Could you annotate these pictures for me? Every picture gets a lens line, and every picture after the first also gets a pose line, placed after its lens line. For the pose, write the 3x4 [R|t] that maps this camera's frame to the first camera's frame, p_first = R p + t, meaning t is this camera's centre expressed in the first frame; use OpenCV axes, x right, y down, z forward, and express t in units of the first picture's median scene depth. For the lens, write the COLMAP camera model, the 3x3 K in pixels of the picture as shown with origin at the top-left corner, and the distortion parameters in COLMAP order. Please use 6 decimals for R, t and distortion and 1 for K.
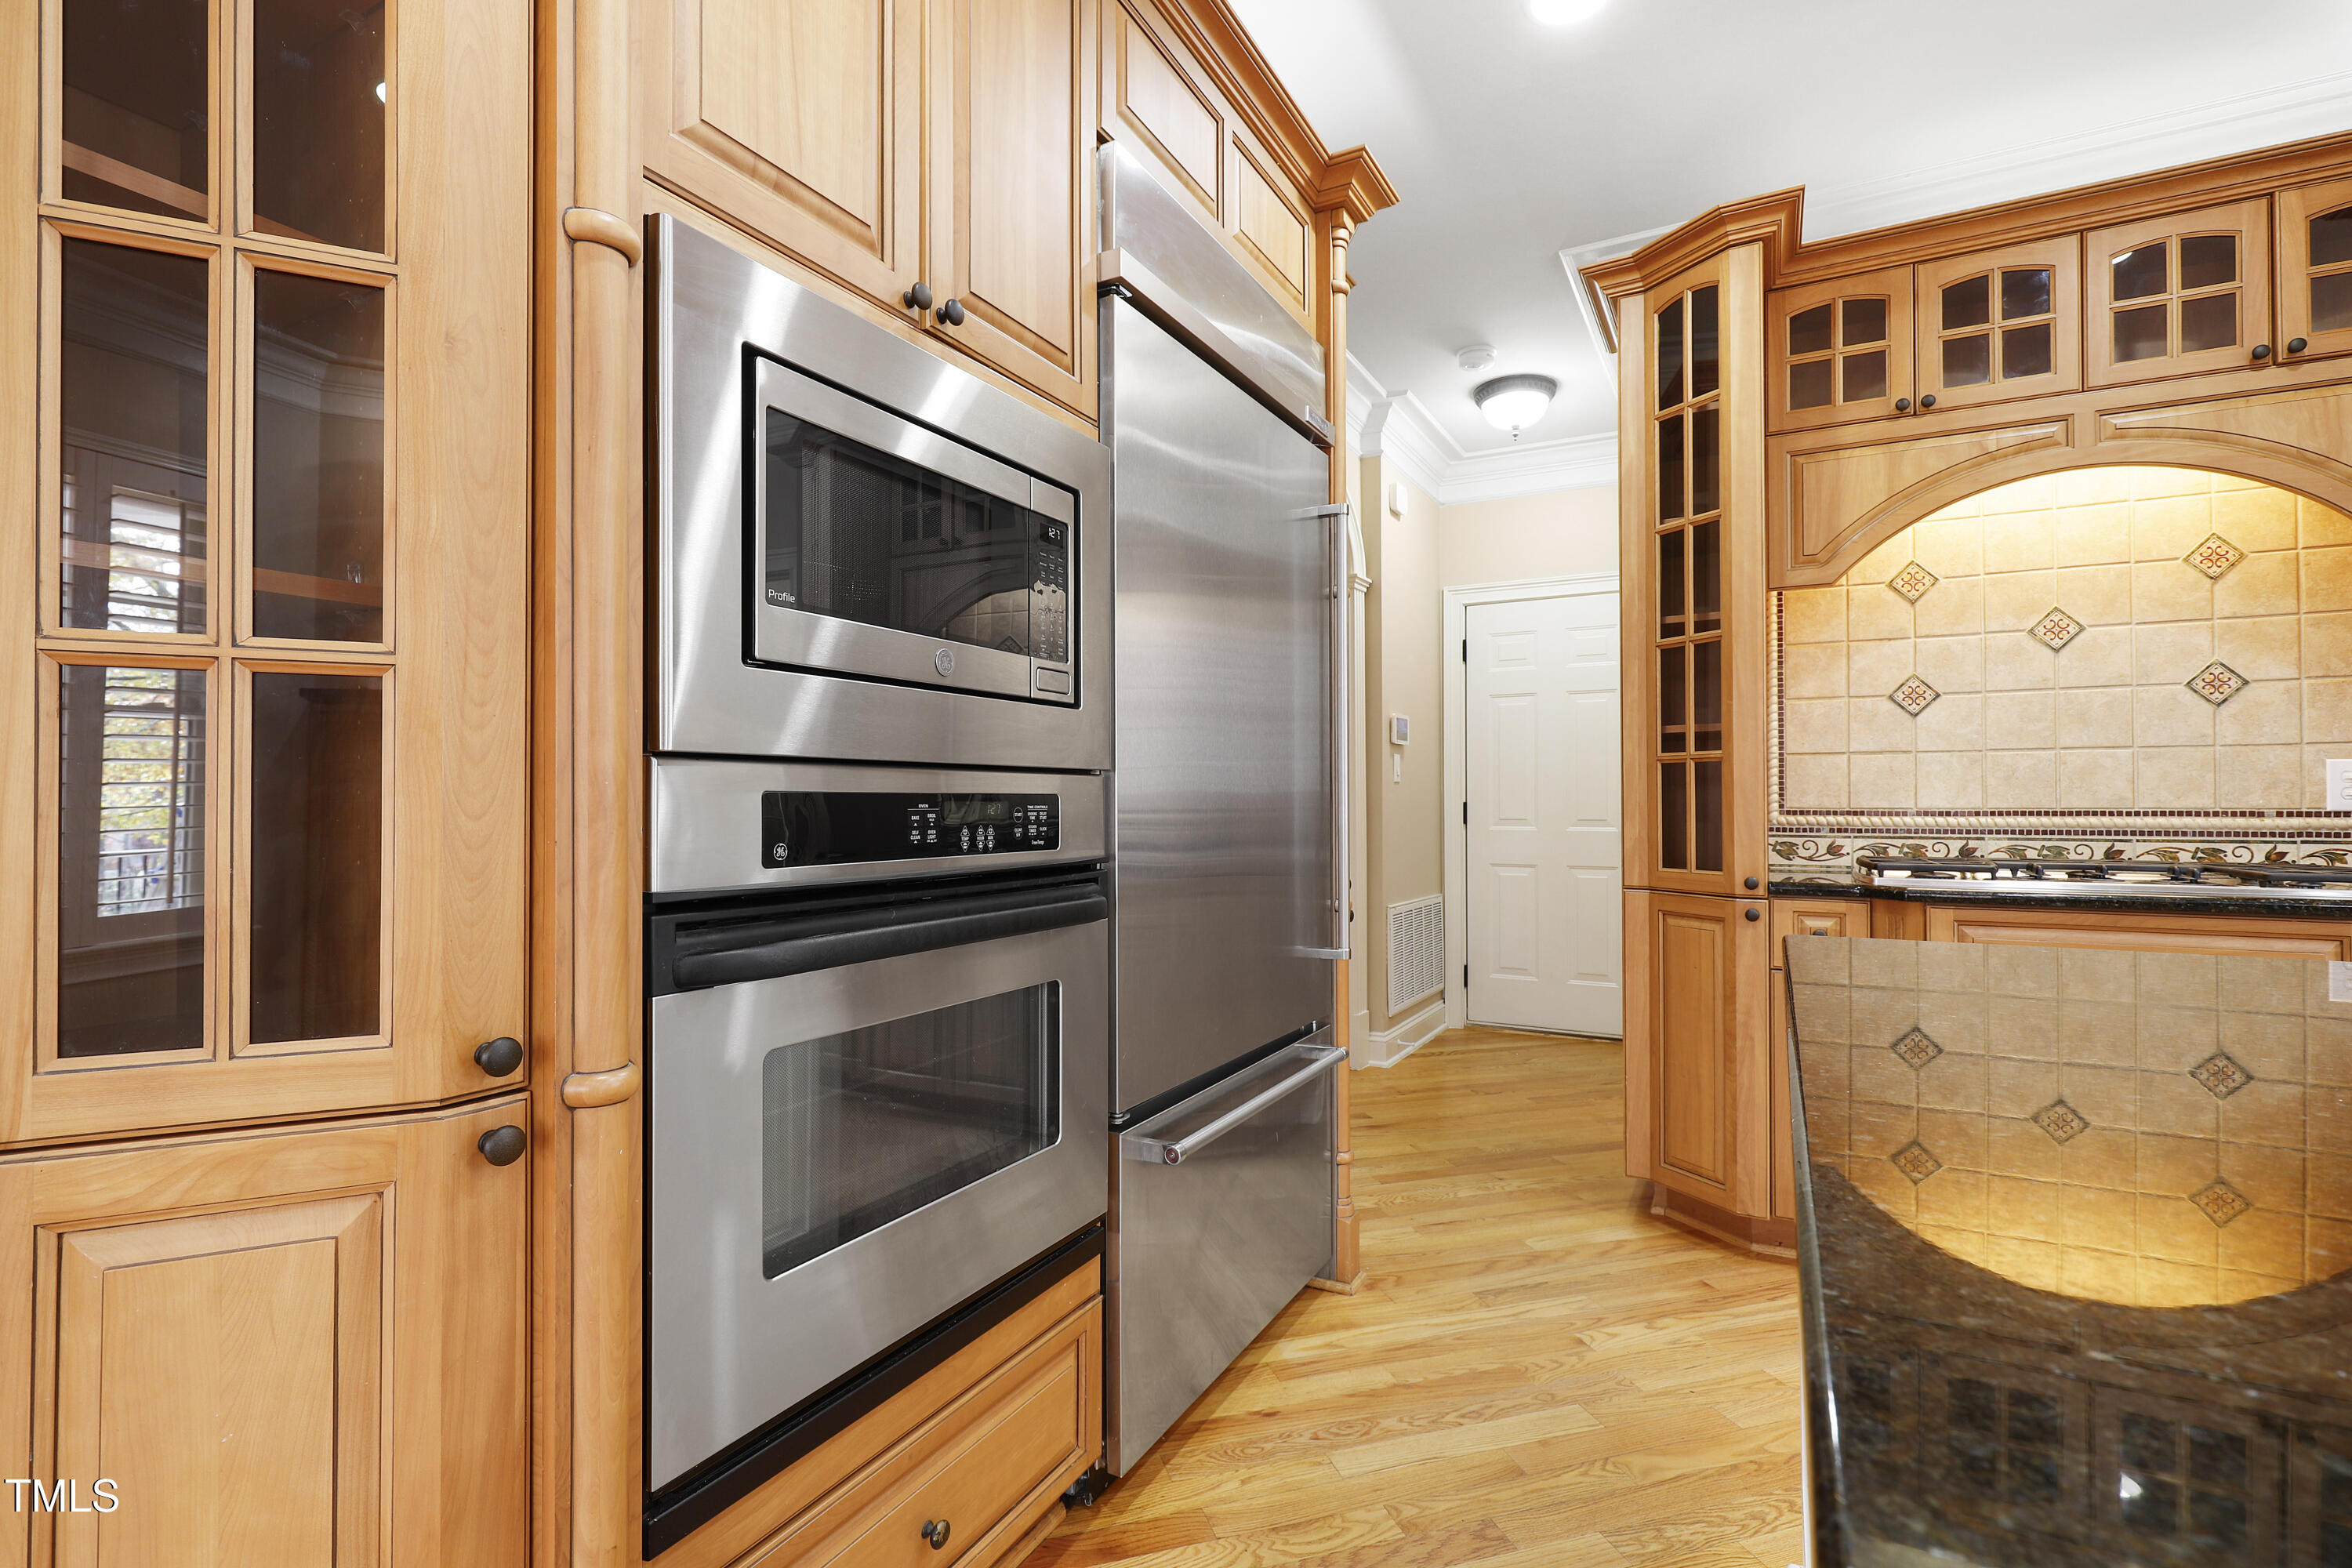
lens RADIAL K [[1053.3, 0, 1205.3], [0, 1053.3, 785.0], [0, 0, 1]] dist [-0.000134, 0.000128]
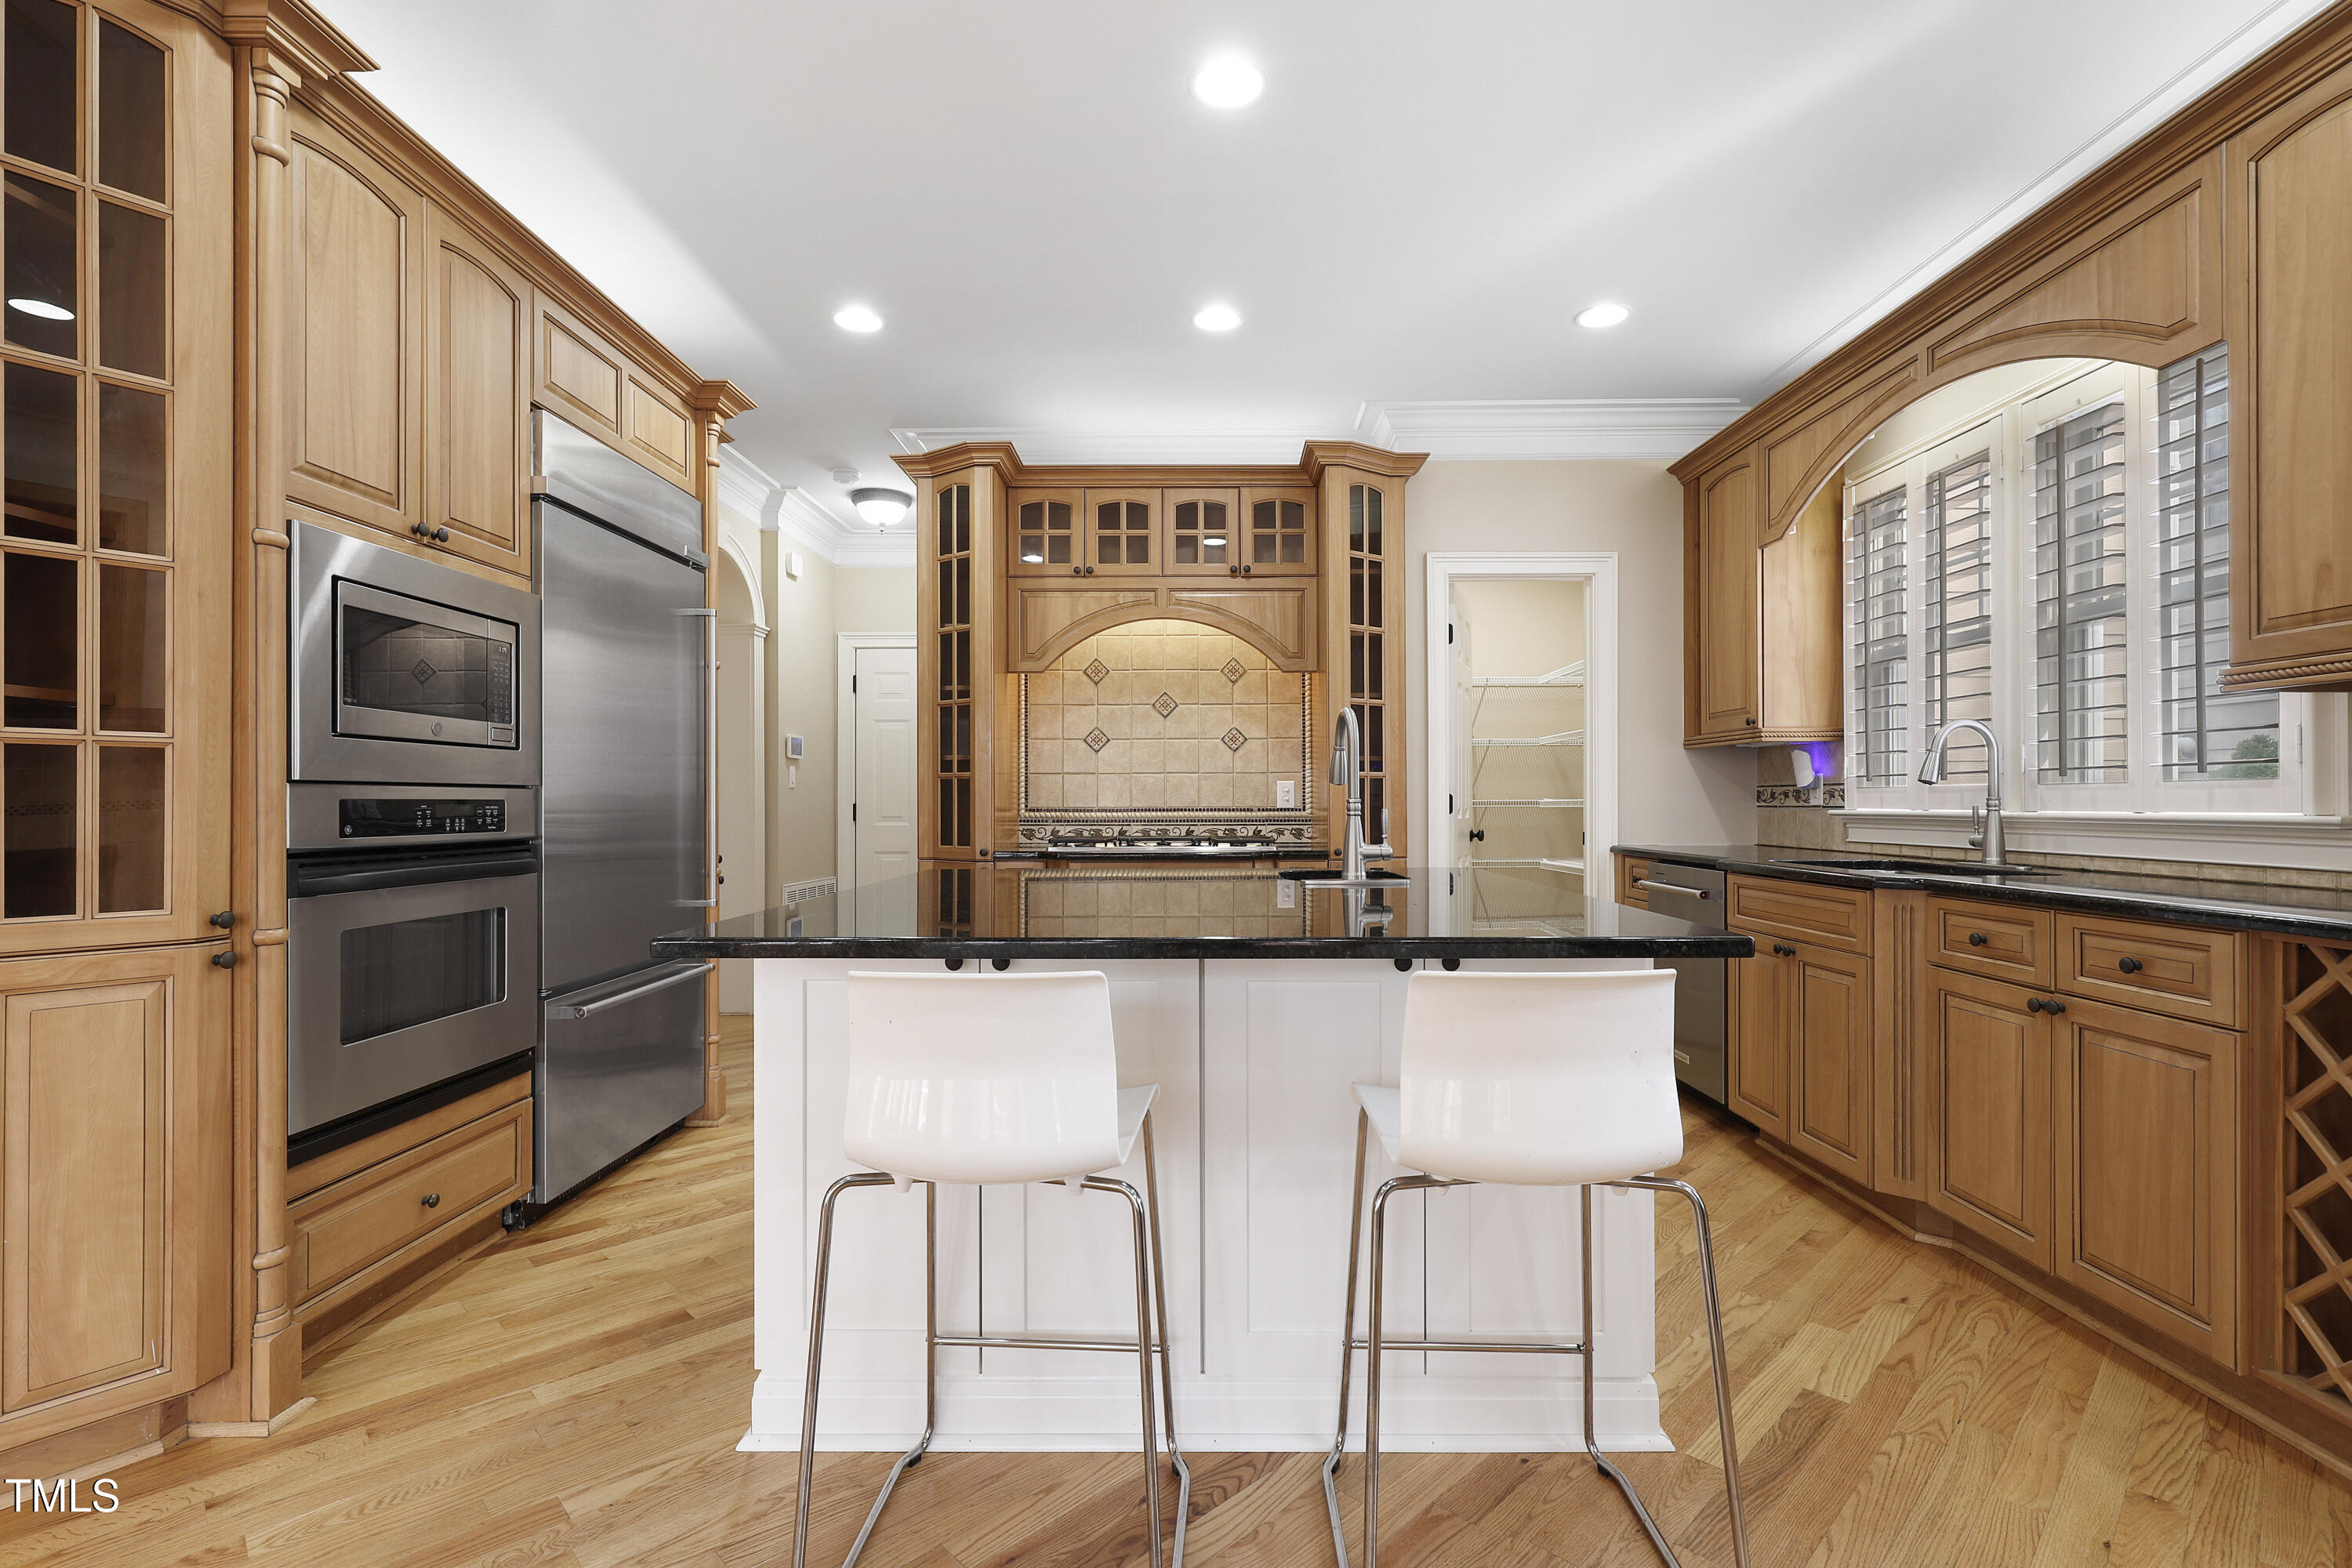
lens RADIAL K [[1058.3, 0, 1179.3], [0, 1058.3, 794.4], [0, 0, 1]] dist [-0.000036, -0.000099]
pose [[0.891184, 0.002954, 0.453632, 0.035841], [-0.006384, 0.999961, 0.006030, -0.010619], [-0.453596, -0.008269, 0.891169, -0.635141]]
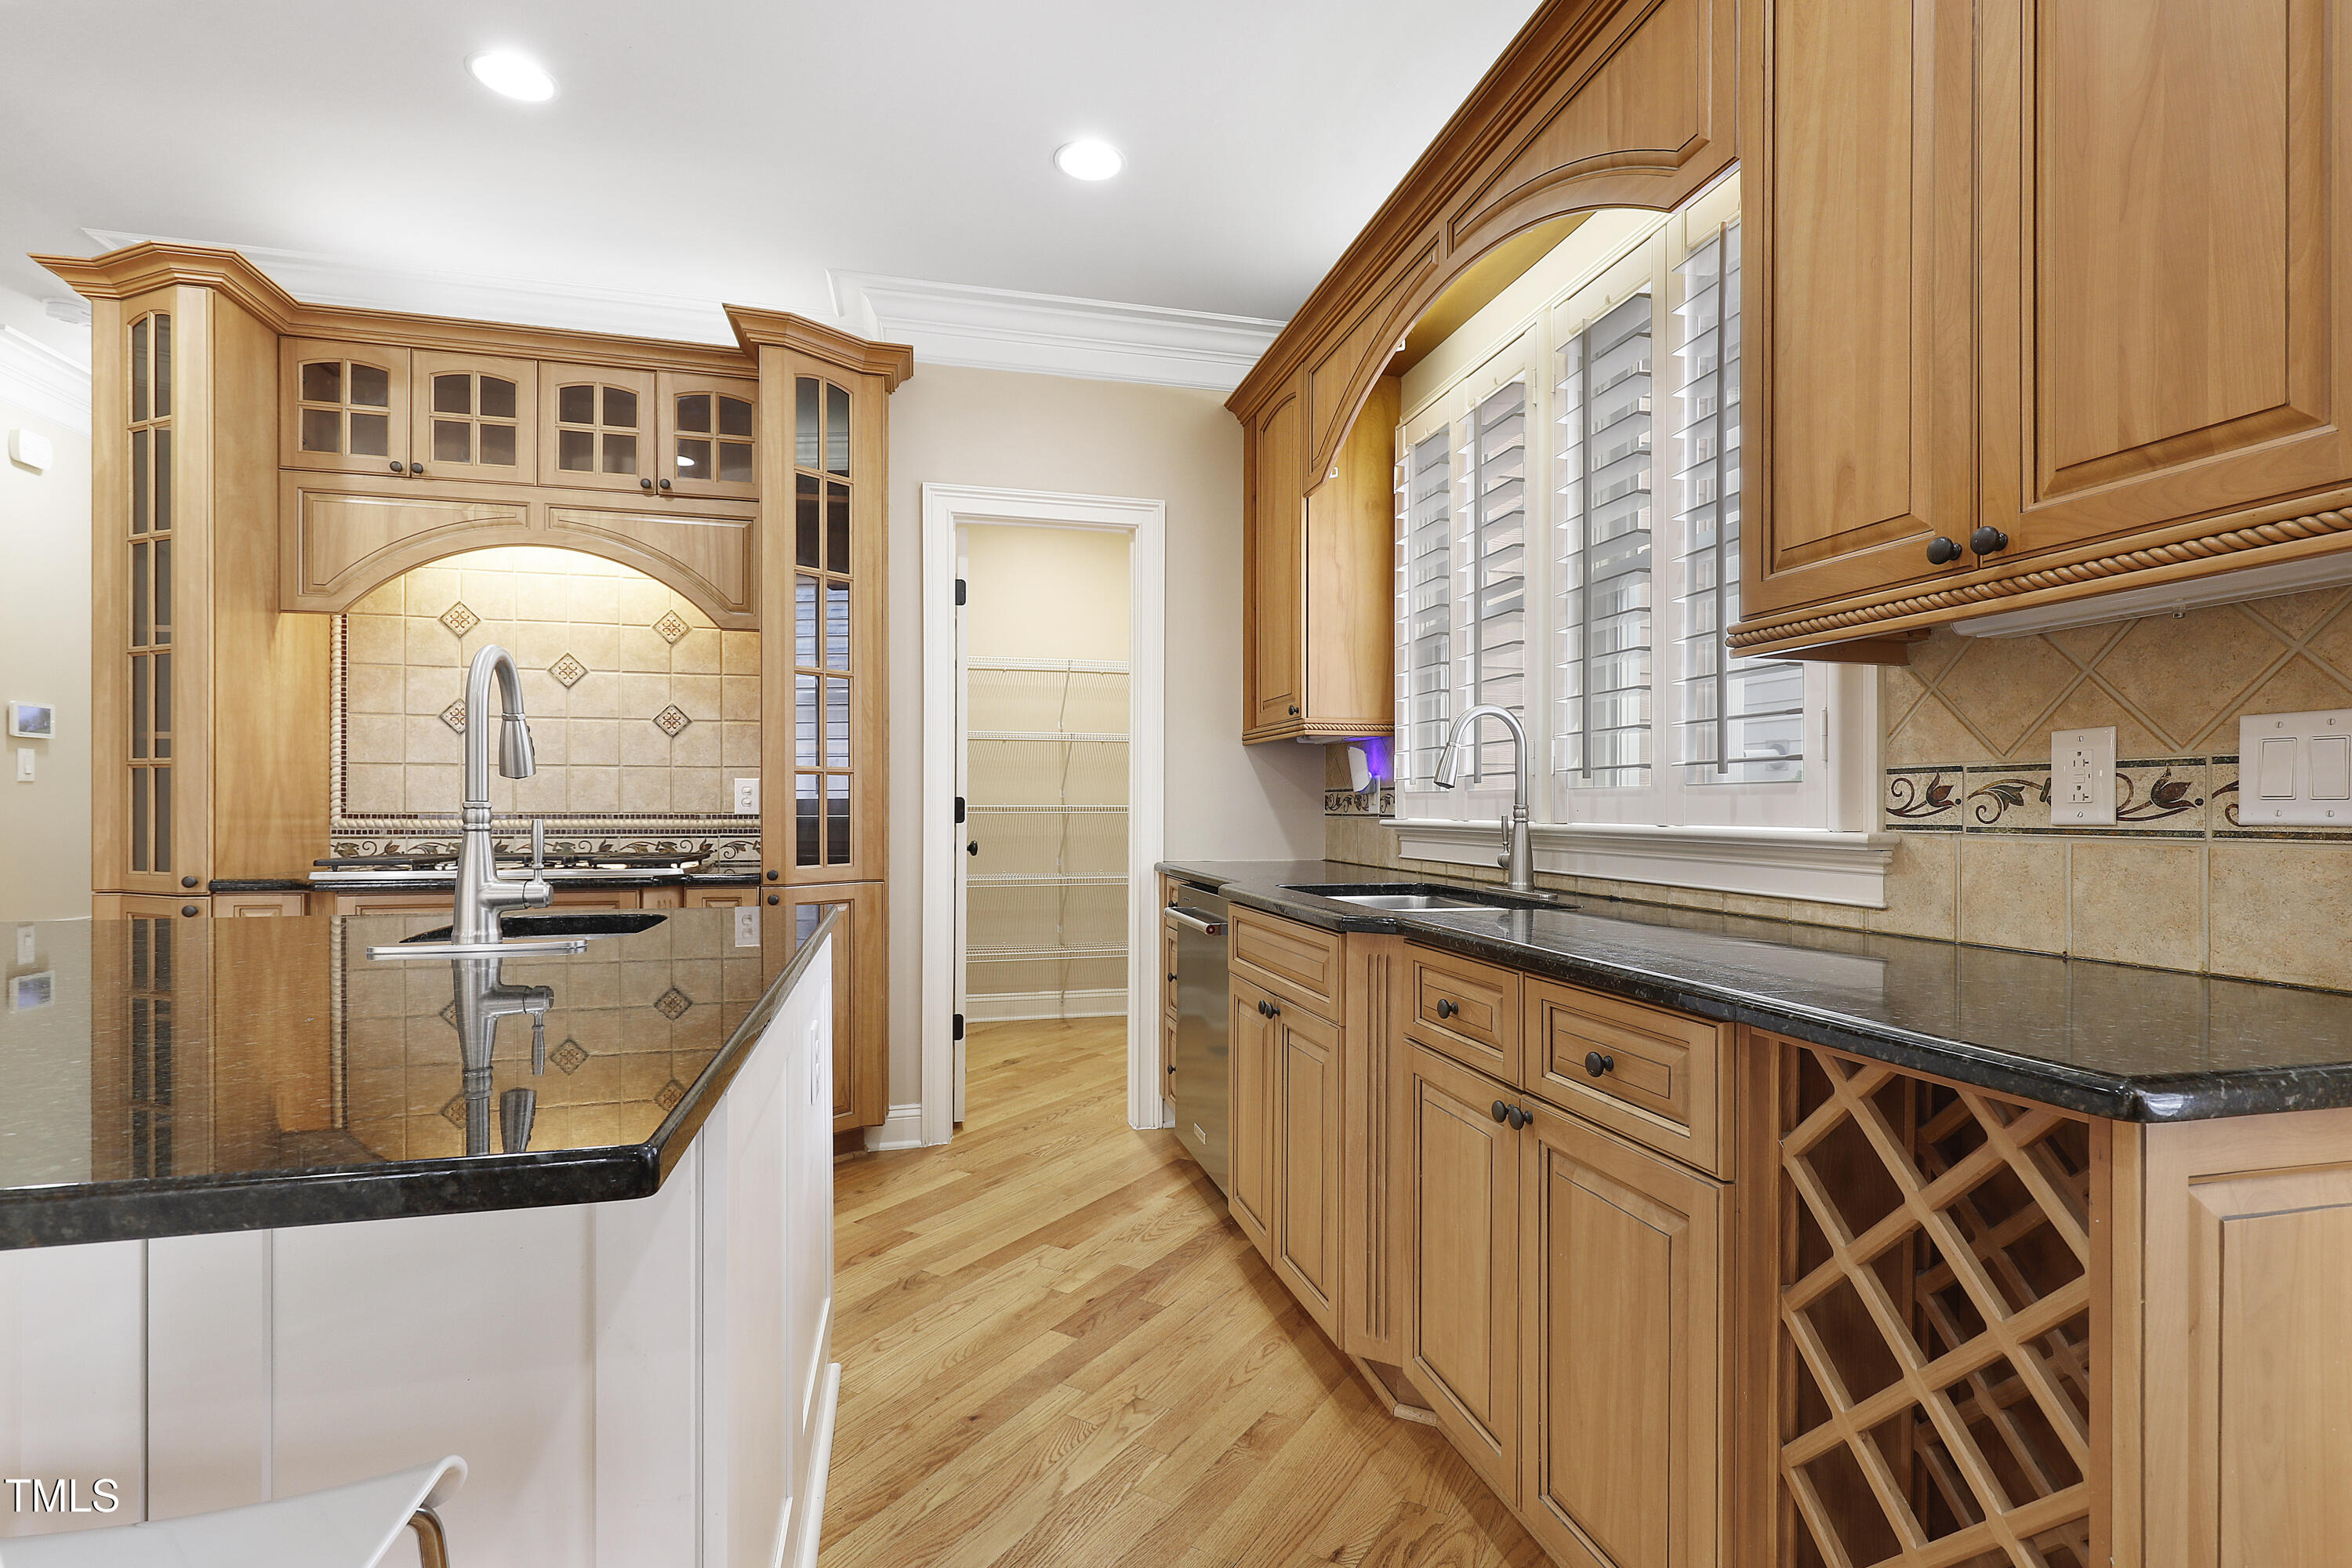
lens RADIAL K [[1081.8, 0, 1182.6], [0, 1081.8, 798.2], [0, 0, 1]] dist [0.002067, 0.000310]
pose [[0.751671, 0.009487, 0.659470, 0.557783], [-0.014660, 0.999890, 0.002326, -0.009889], [-0.659376, -0.011416, 0.751727, -0.507039]]
